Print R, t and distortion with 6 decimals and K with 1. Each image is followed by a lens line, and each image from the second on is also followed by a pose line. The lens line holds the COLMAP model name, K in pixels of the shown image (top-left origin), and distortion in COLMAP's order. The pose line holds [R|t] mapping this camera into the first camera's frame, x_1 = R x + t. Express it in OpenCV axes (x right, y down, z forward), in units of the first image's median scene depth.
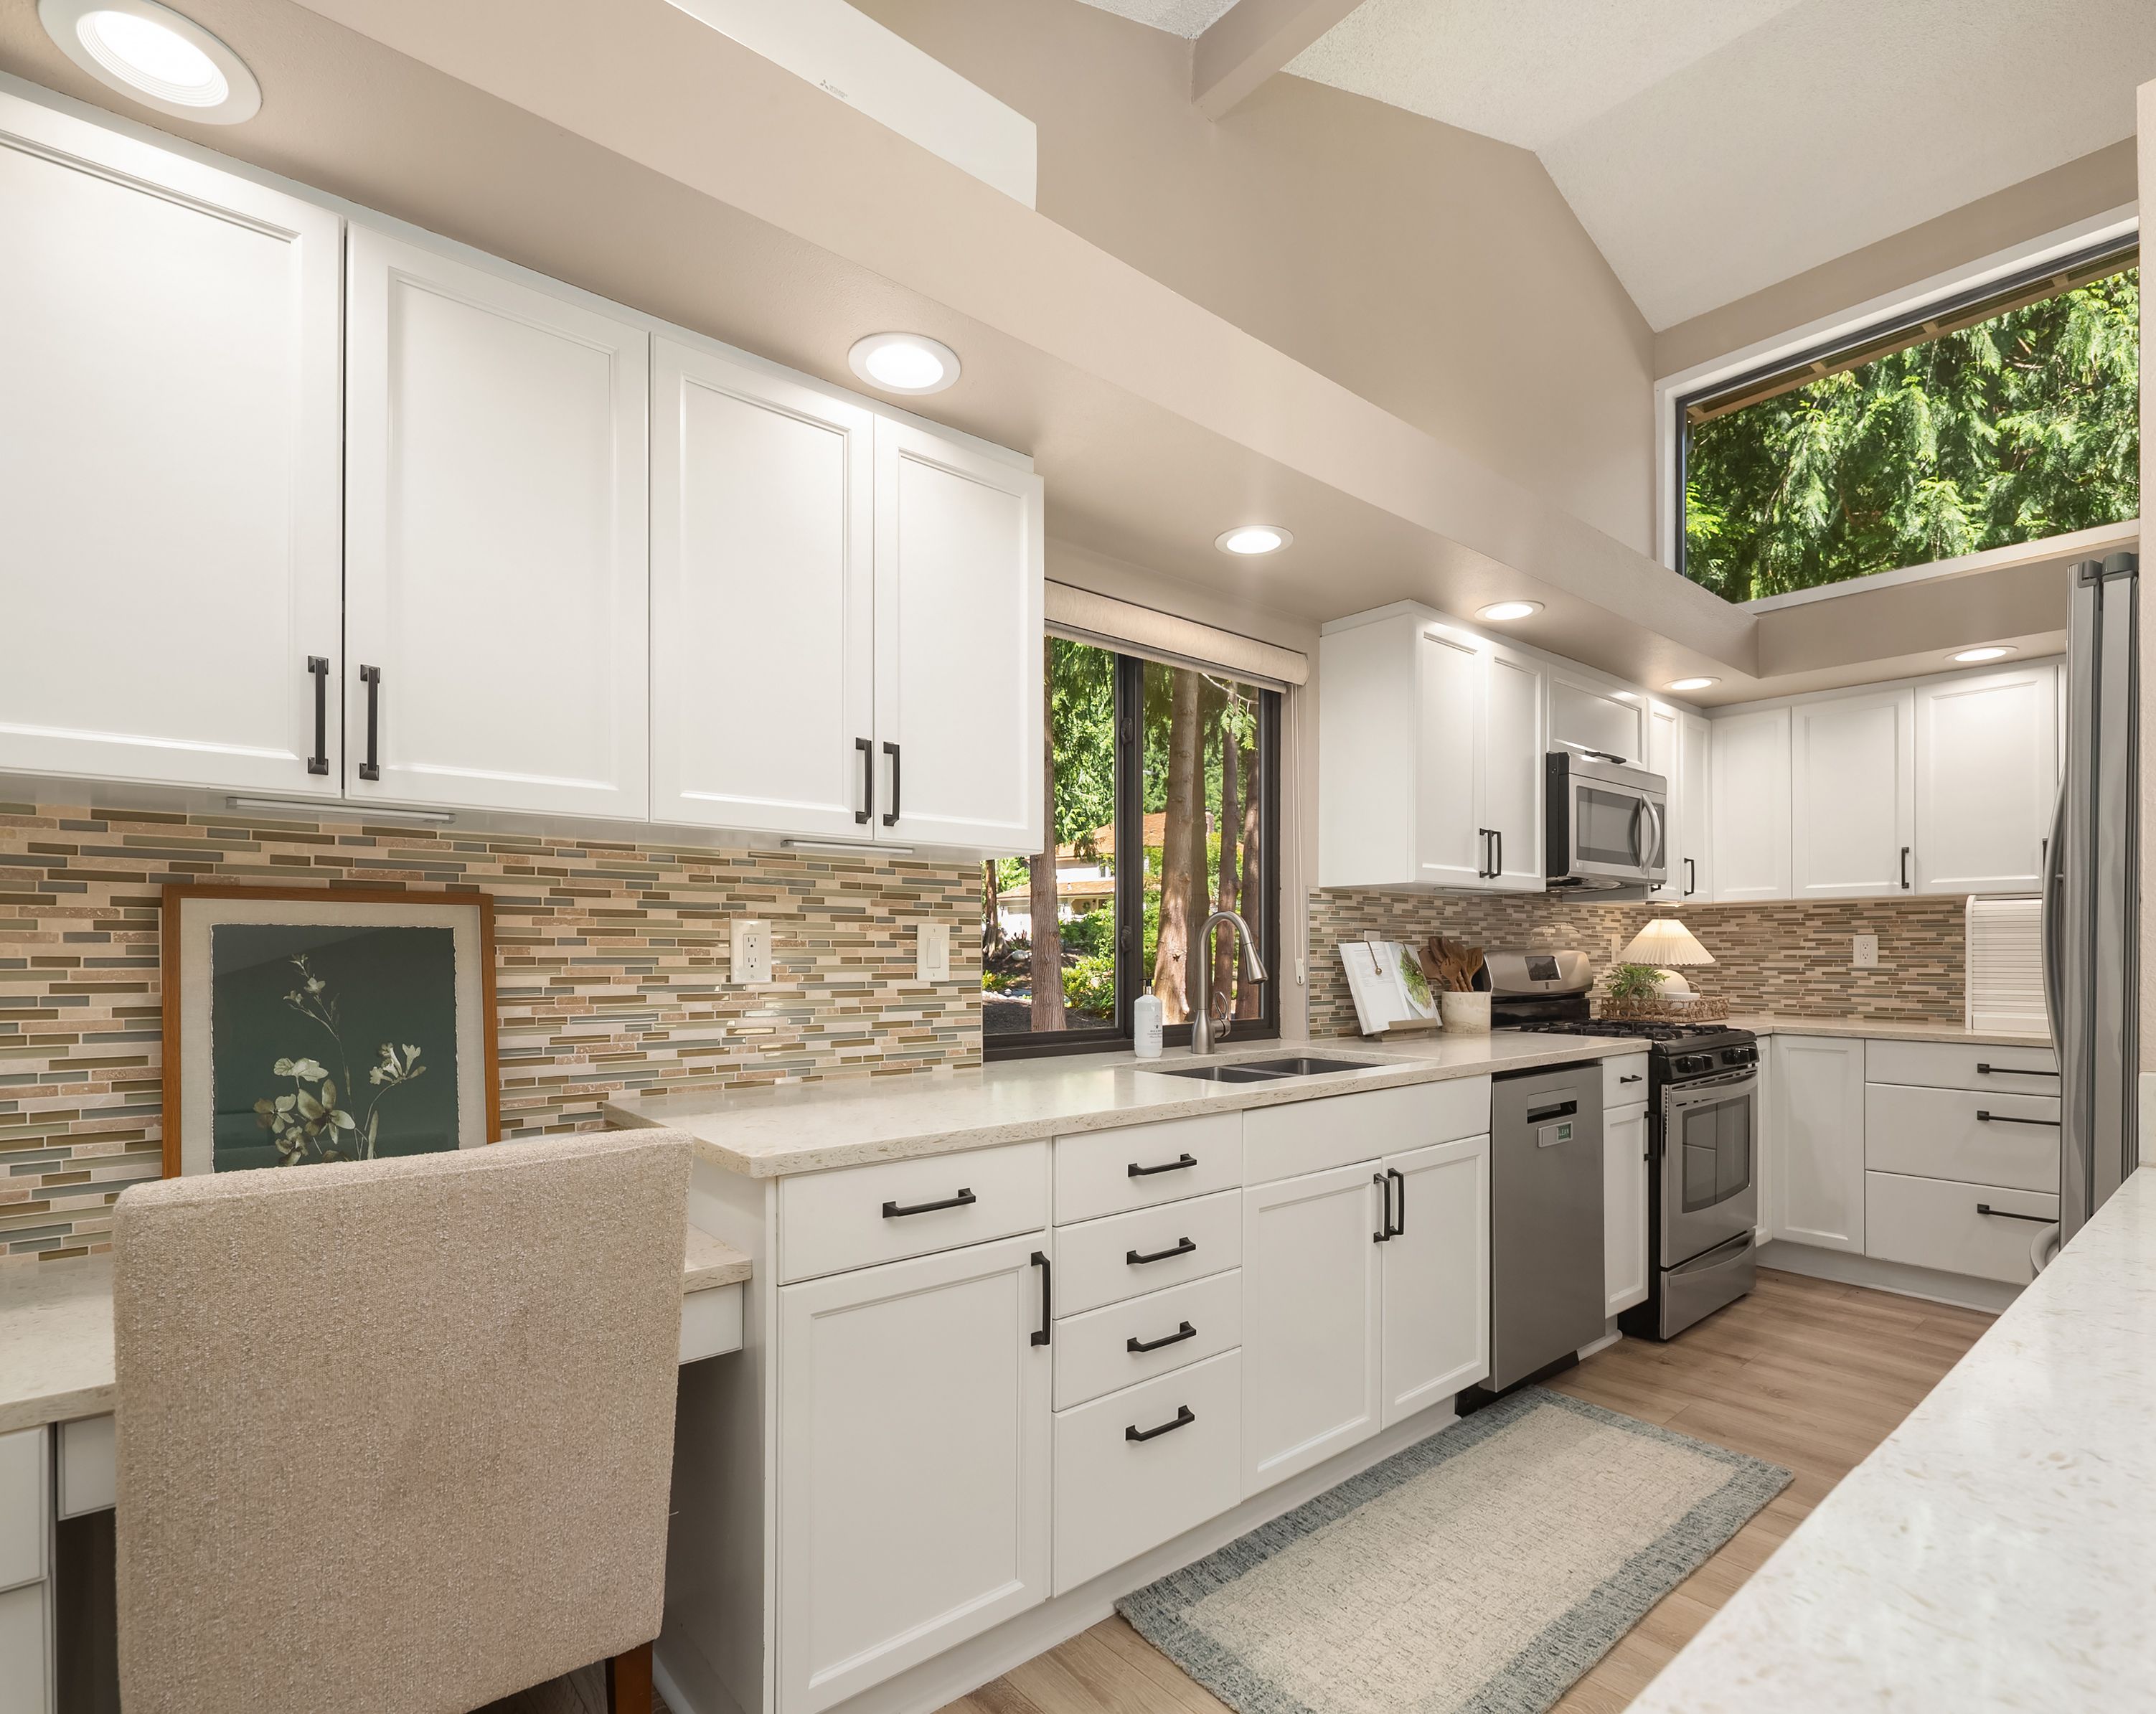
lens RADIAL K [[1055.2, 0, 1079.3], [0, 1055.2, 949.9], [0, 0, 1]] dist [0.002296, 0.000504]
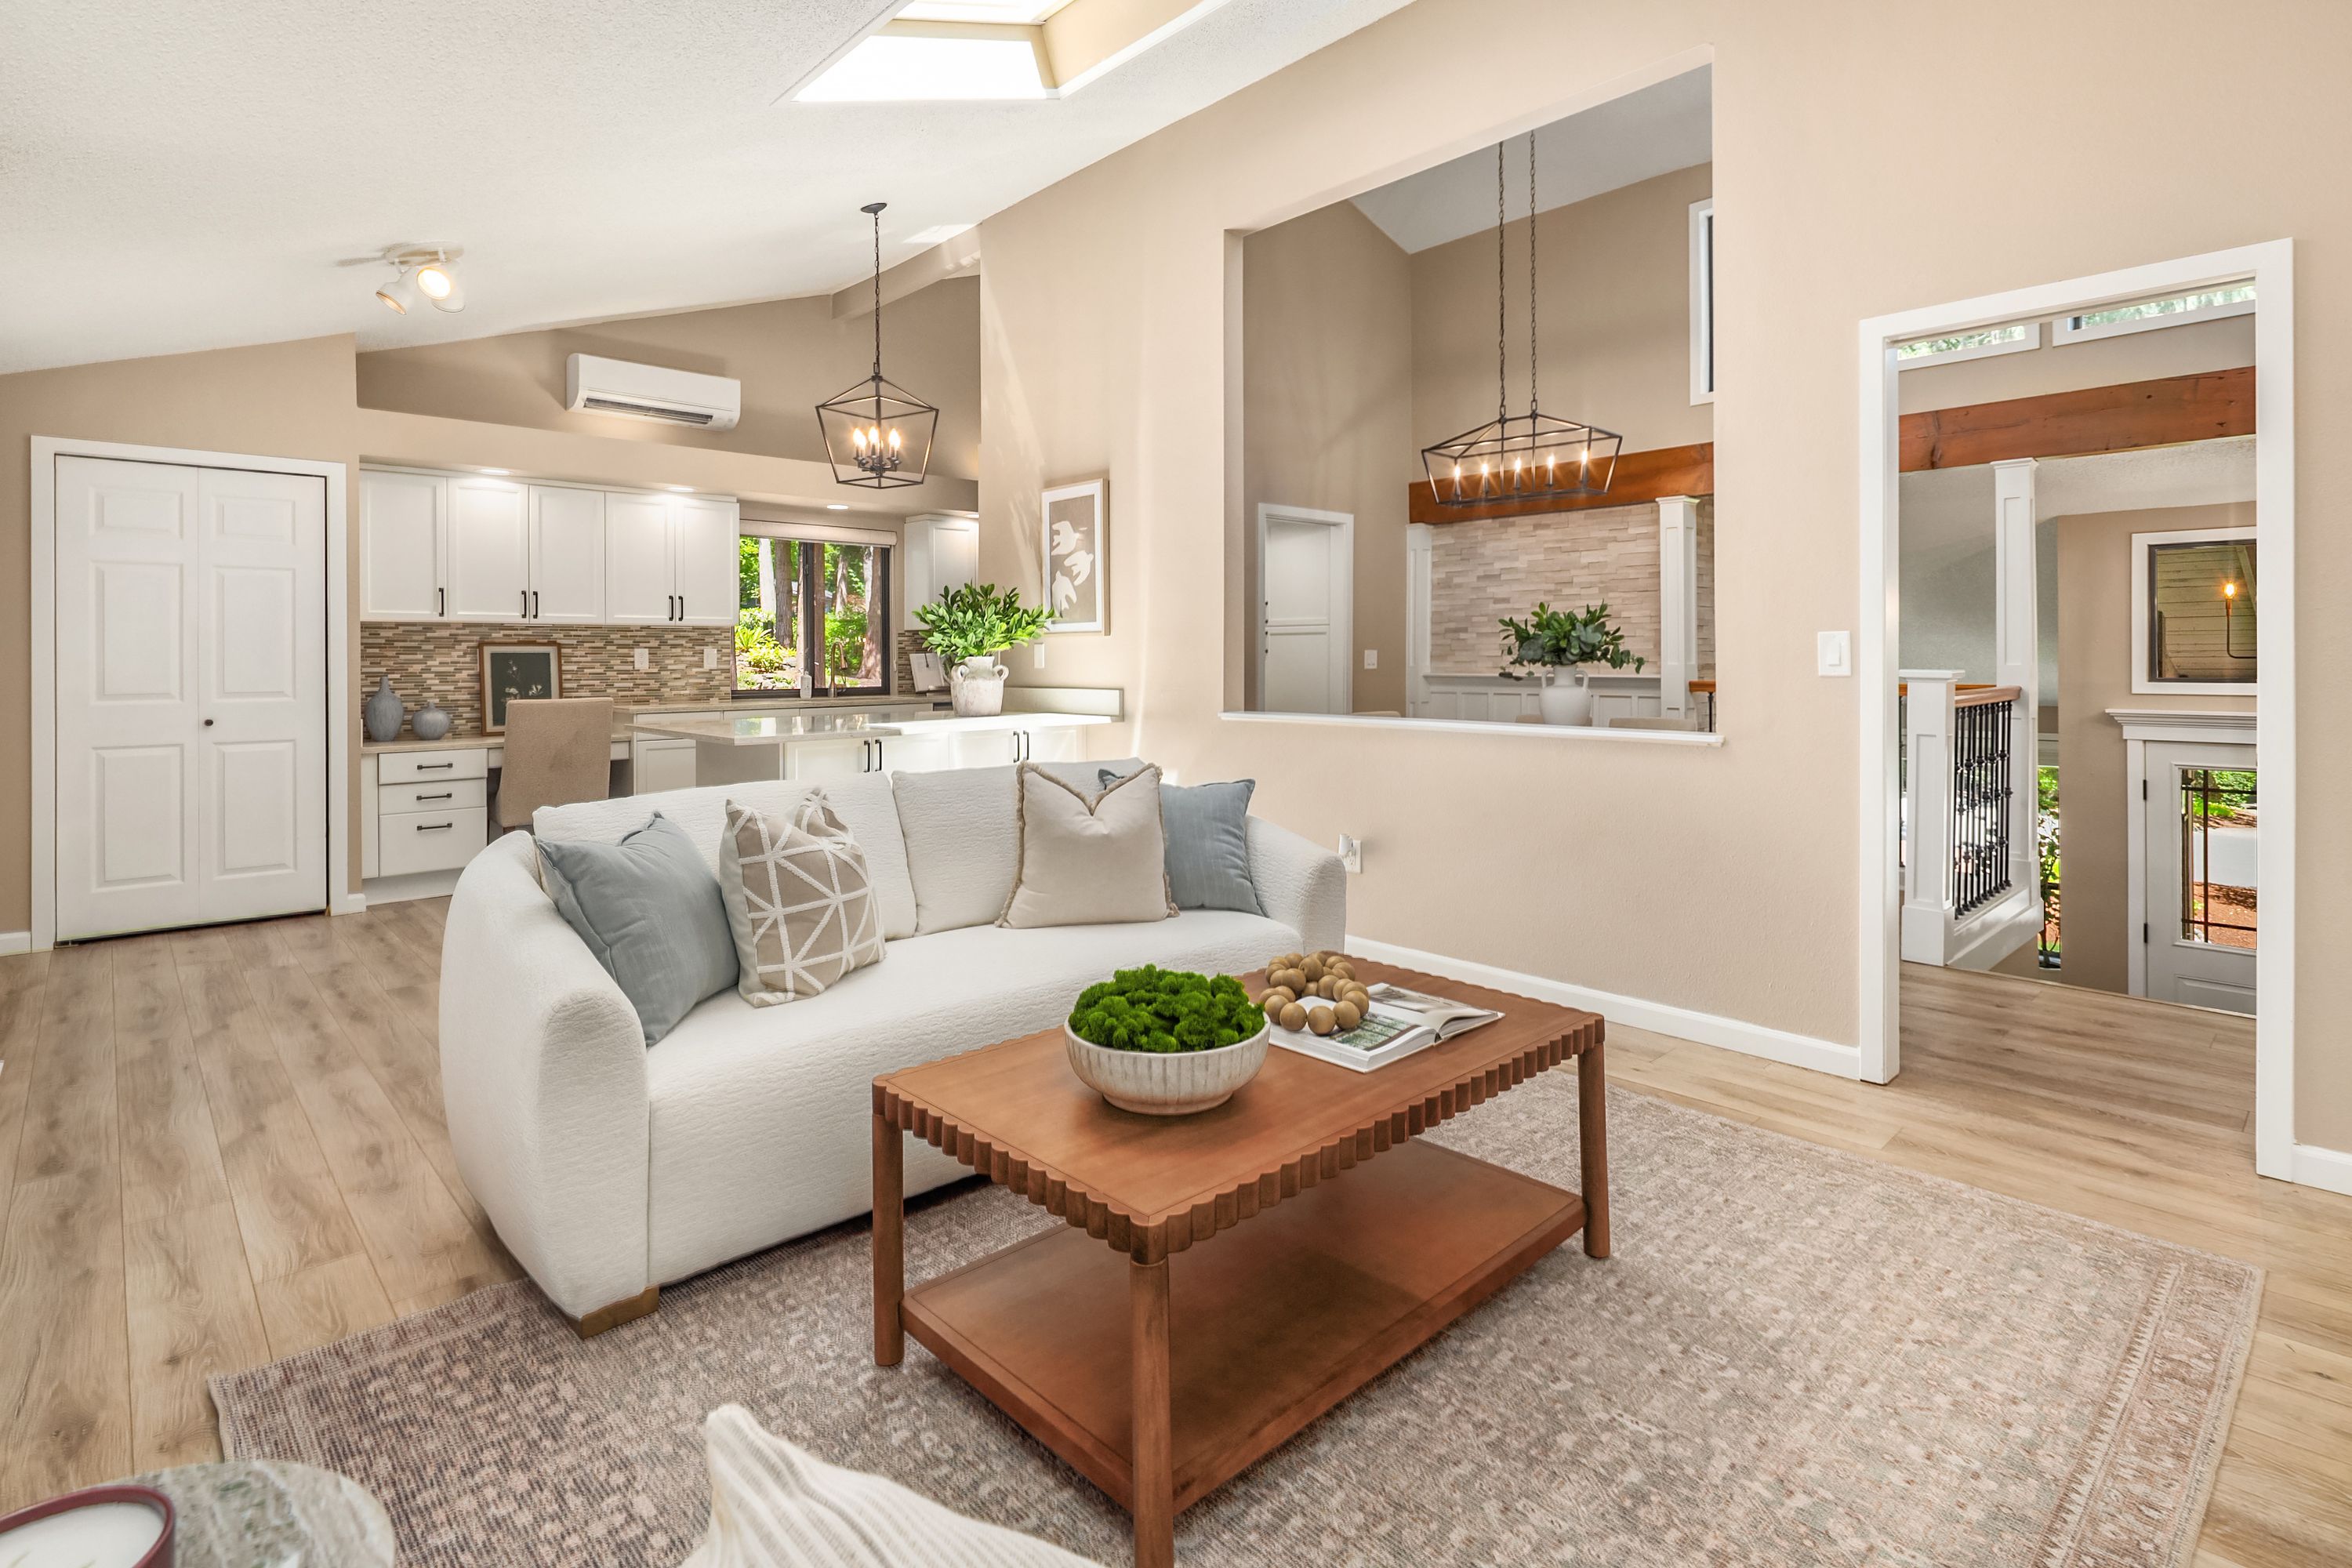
lens RADIAL K [[1155.7, 0, 1176.7], [0, 1155.7, 632.6], [0, 0, 1]] dist [0.002148, 0.000568]
pose [[0.998744, -0.004878, 0.049858, 0.600151], [0.005801, 0.999814, -0.018384, -0.002169], [-0.049759, 0.018650, 0.998587, -1.360587]]
